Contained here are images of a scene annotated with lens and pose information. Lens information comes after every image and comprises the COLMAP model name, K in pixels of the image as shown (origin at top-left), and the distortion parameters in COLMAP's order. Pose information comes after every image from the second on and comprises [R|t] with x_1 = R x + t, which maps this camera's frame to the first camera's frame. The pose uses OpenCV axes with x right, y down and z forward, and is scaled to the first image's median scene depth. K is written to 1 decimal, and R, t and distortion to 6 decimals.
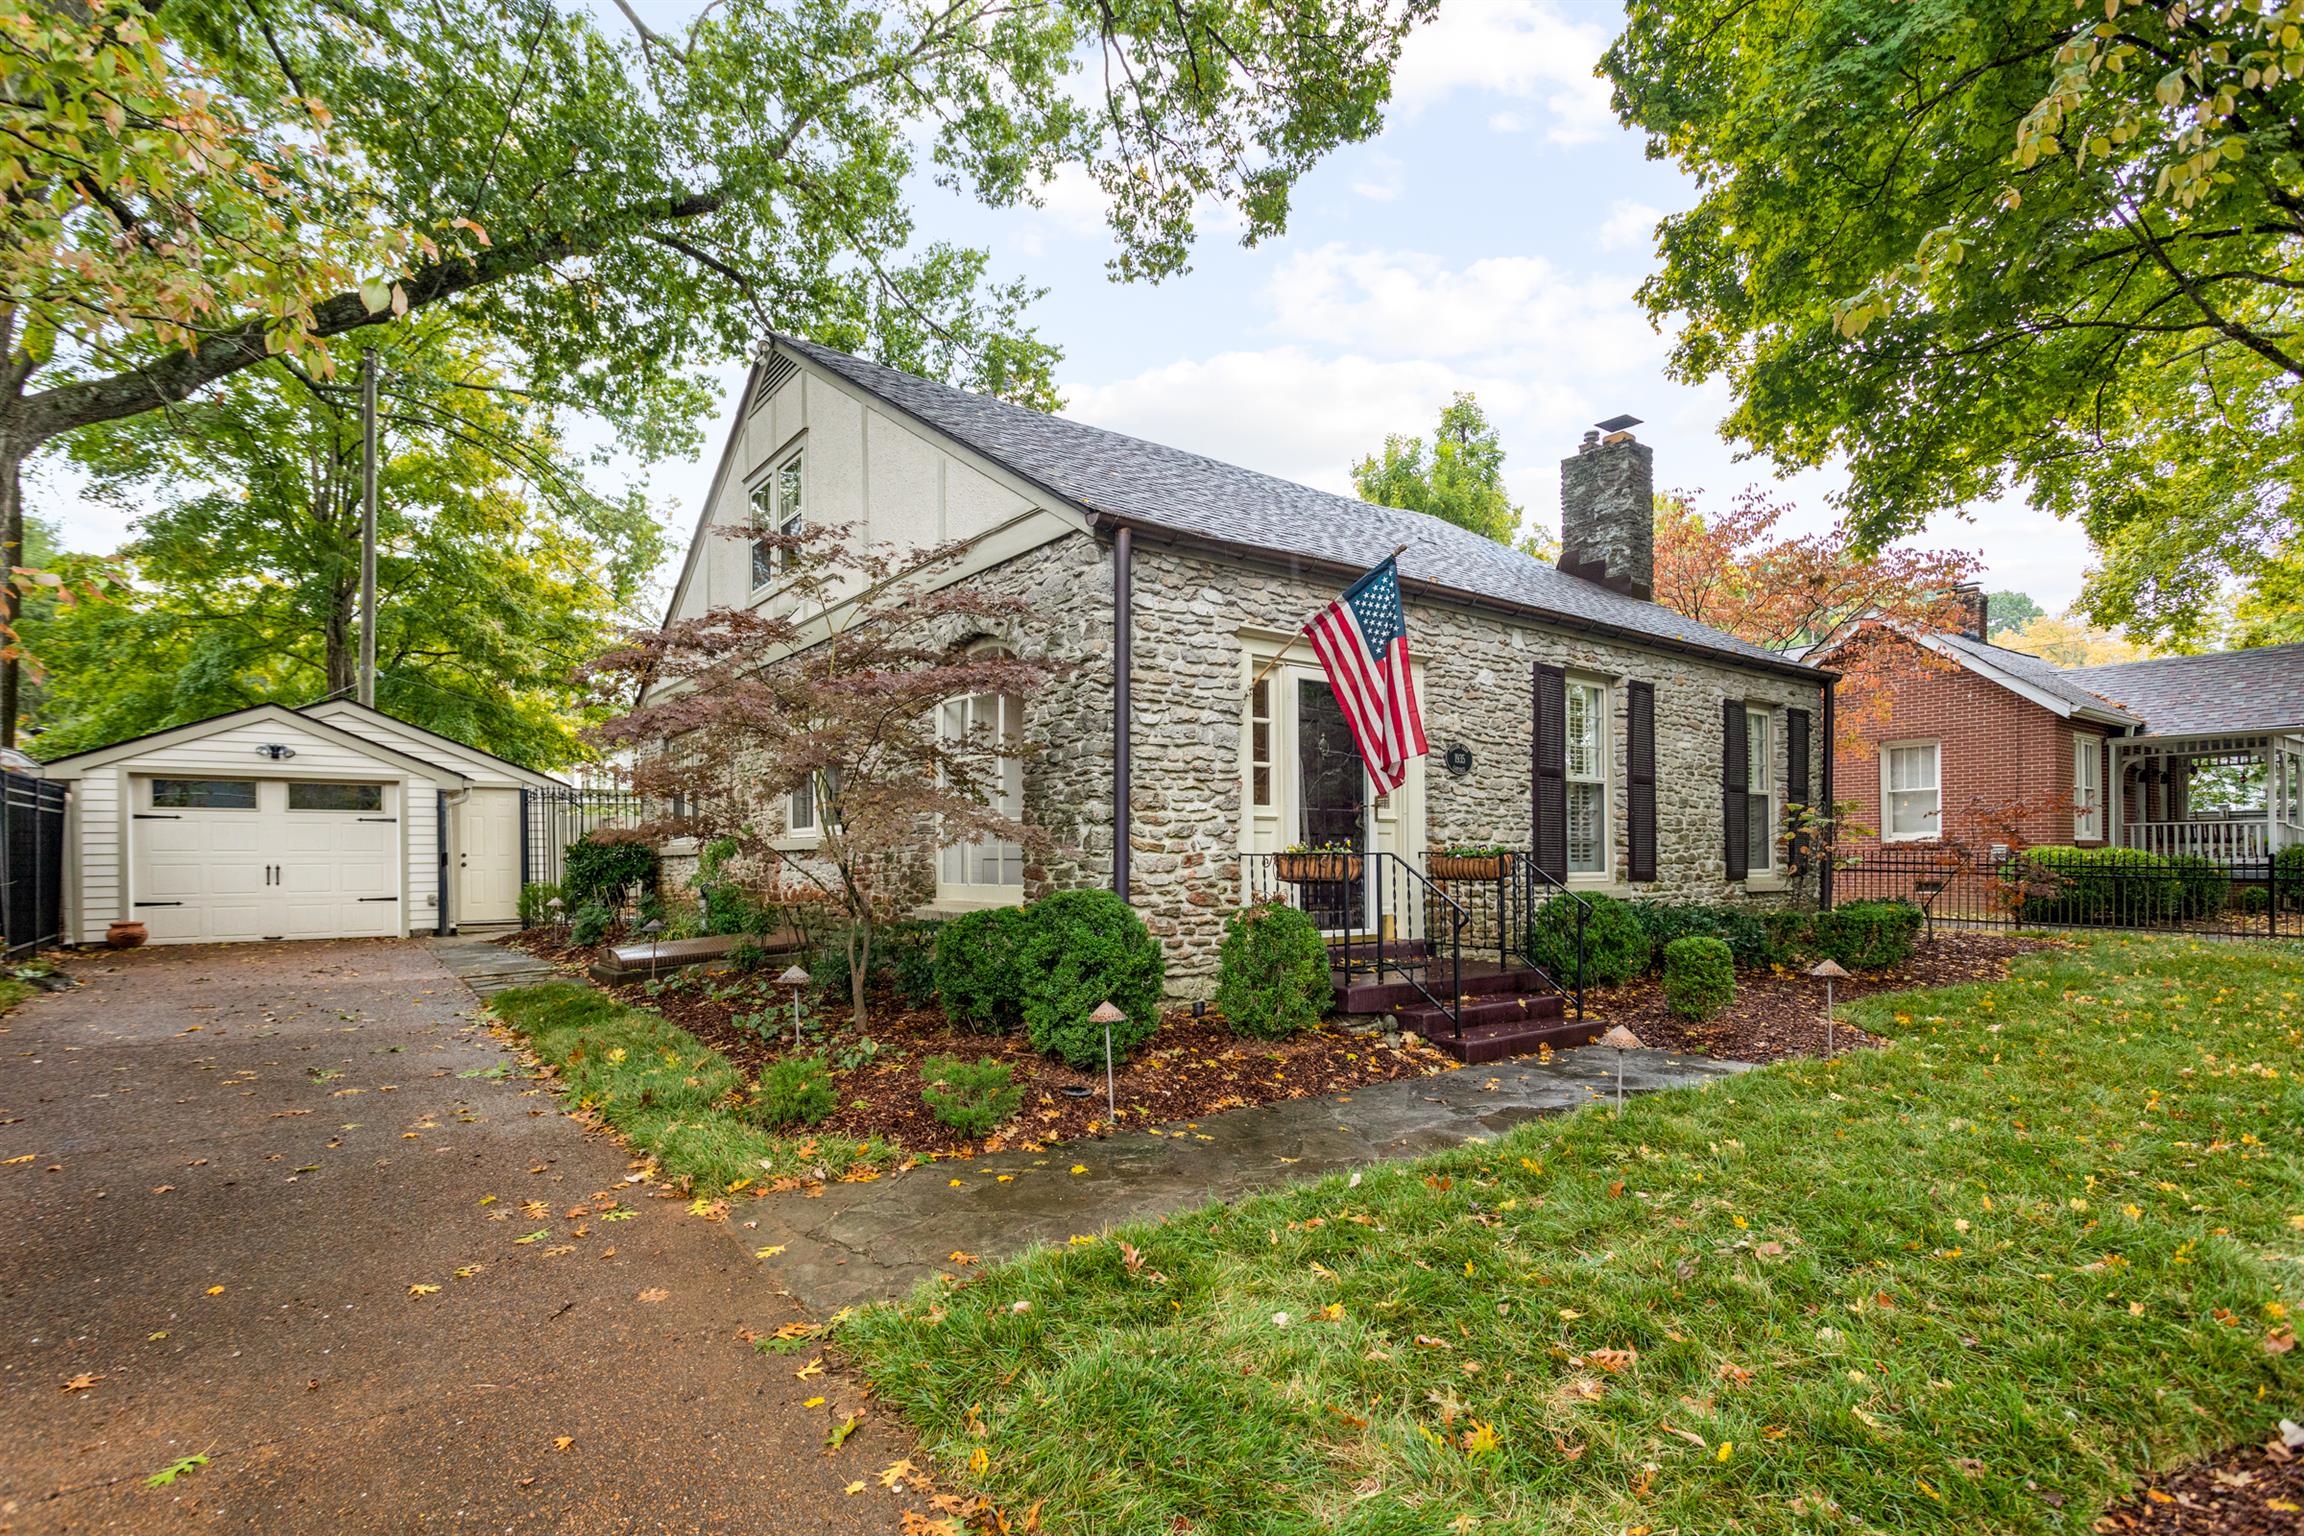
lens RADIAL K [[1129.0, 0, 1159.9], [0, 1129.0, 870.6], [0, 0, 1]] dist [0.003086, 0.000334]
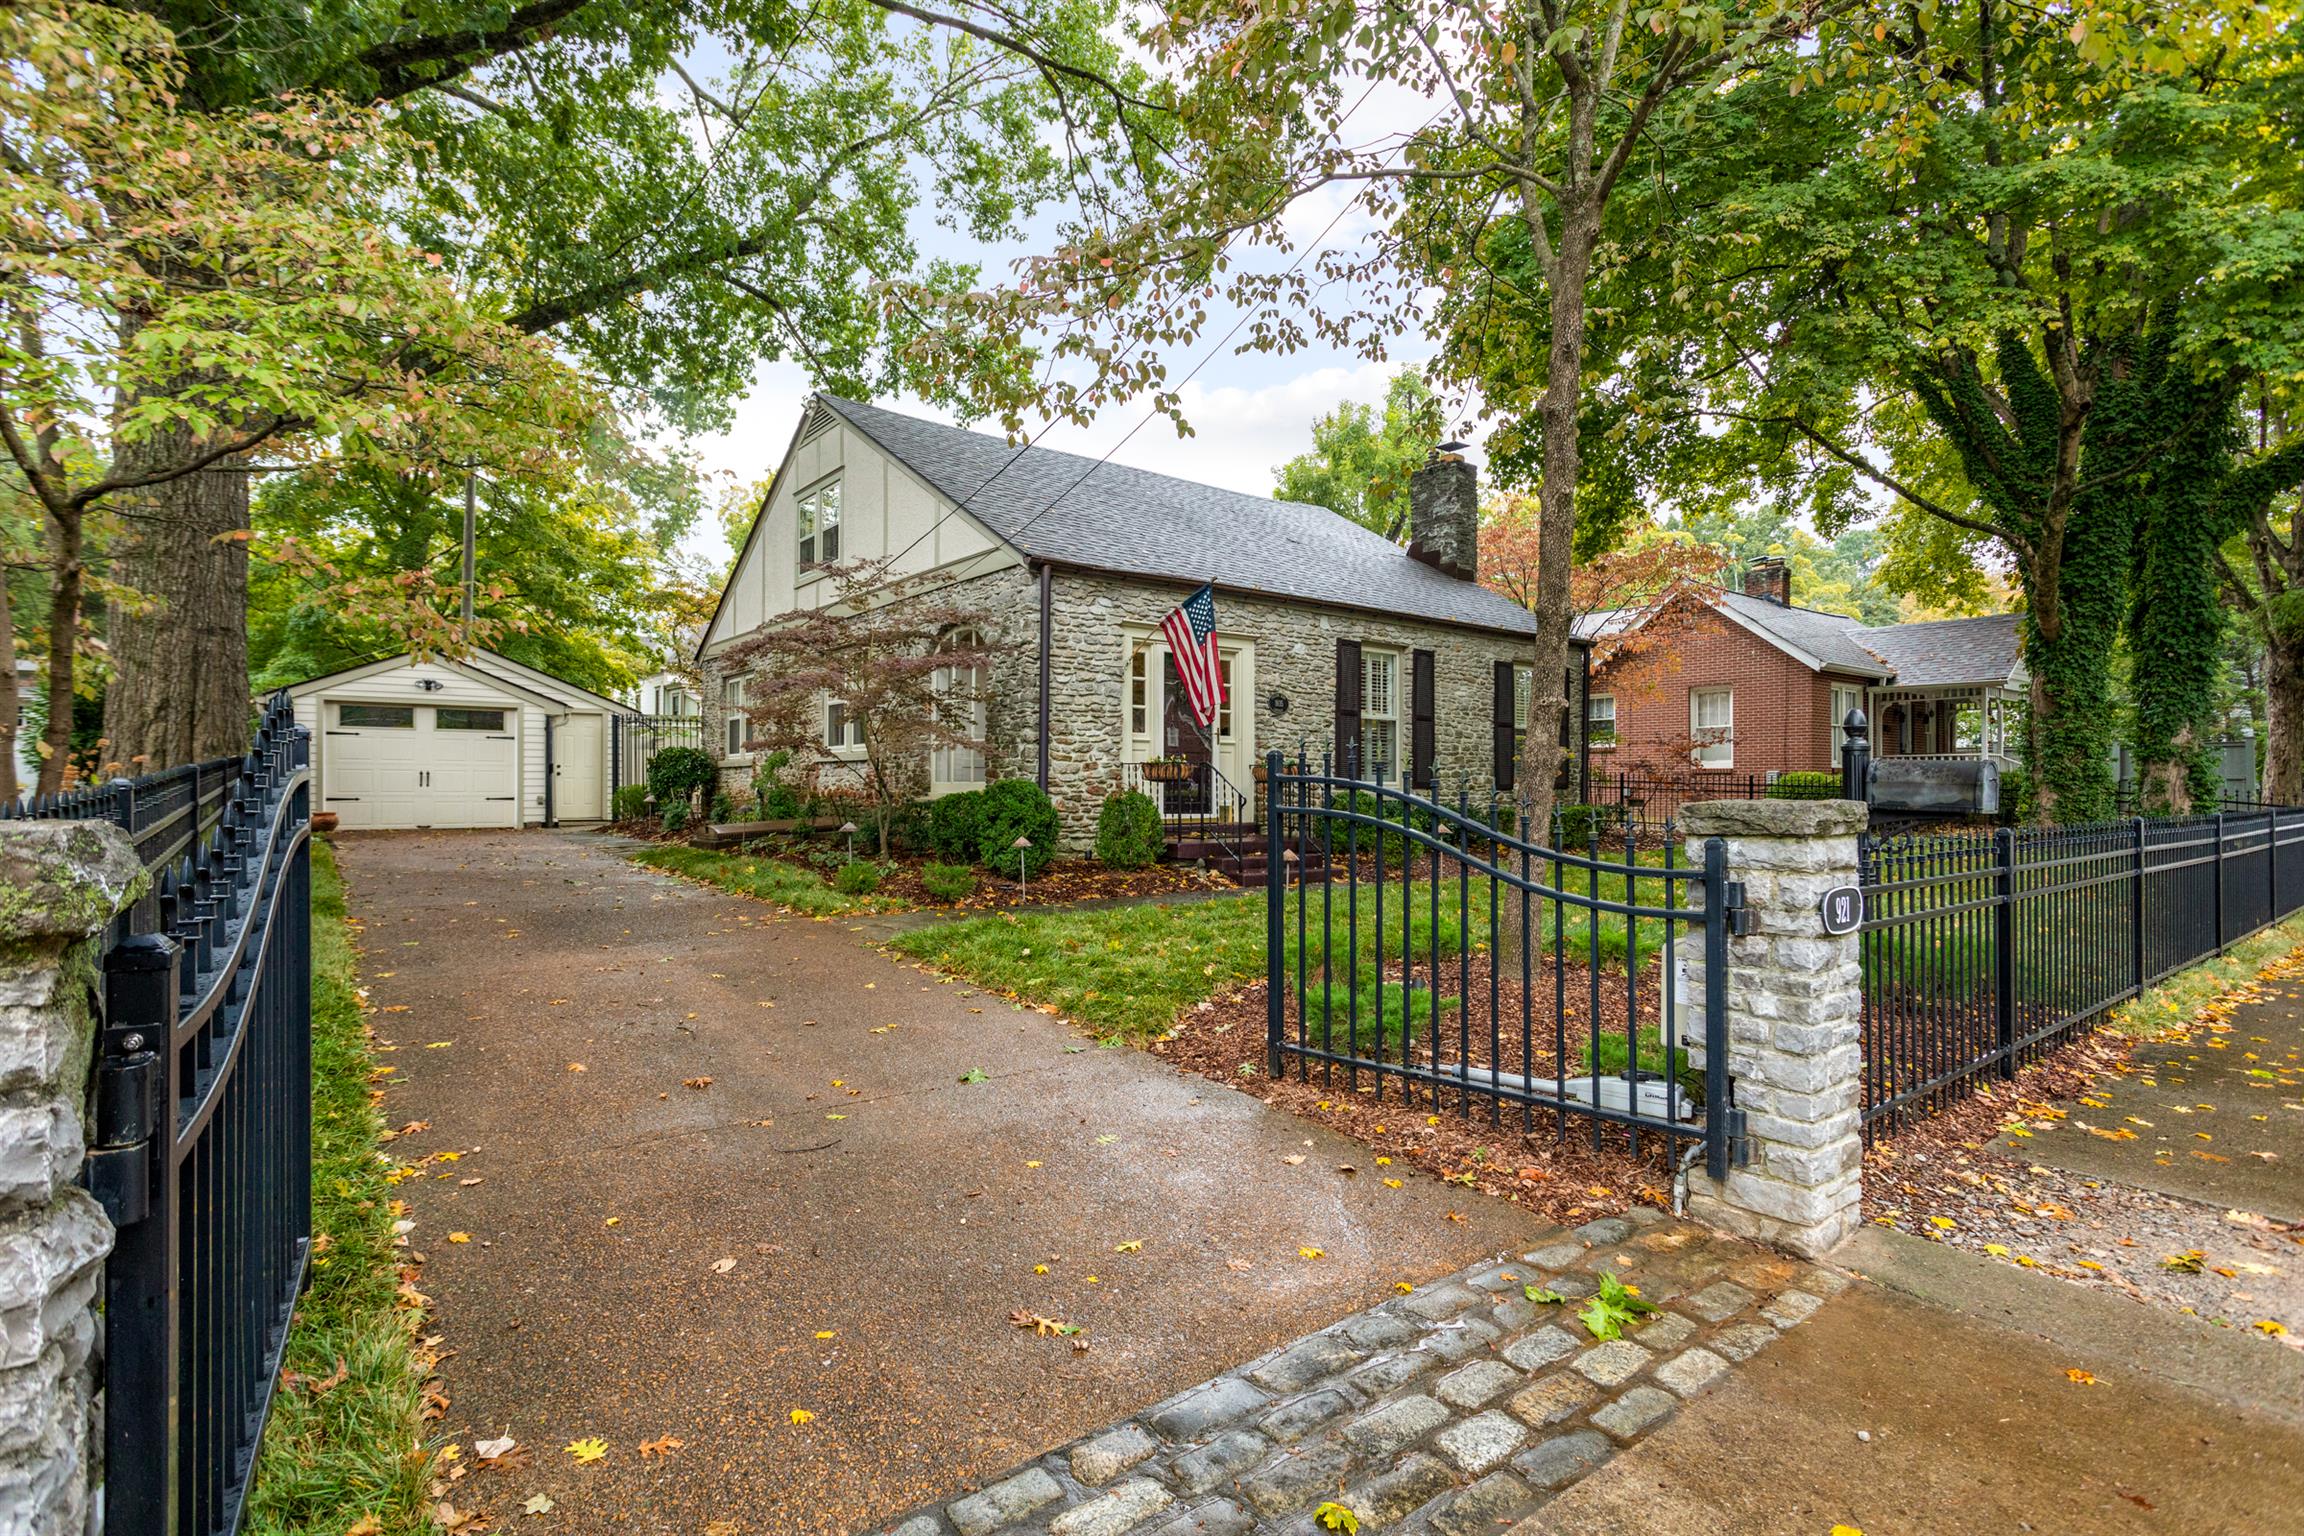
lens RADIAL K [[1096.7, 0, 1150.2], [0, 1096.7, 789.0], [0, 0, 1]] dist [-0.001427, 0.000238]
pose [[0.999943, 0.010180, 0.003239, 0.078546], [-0.010158, 0.999926, -0.006755, 0.023580], [-0.003307, 0.006721, 0.999972, -0.404508]]
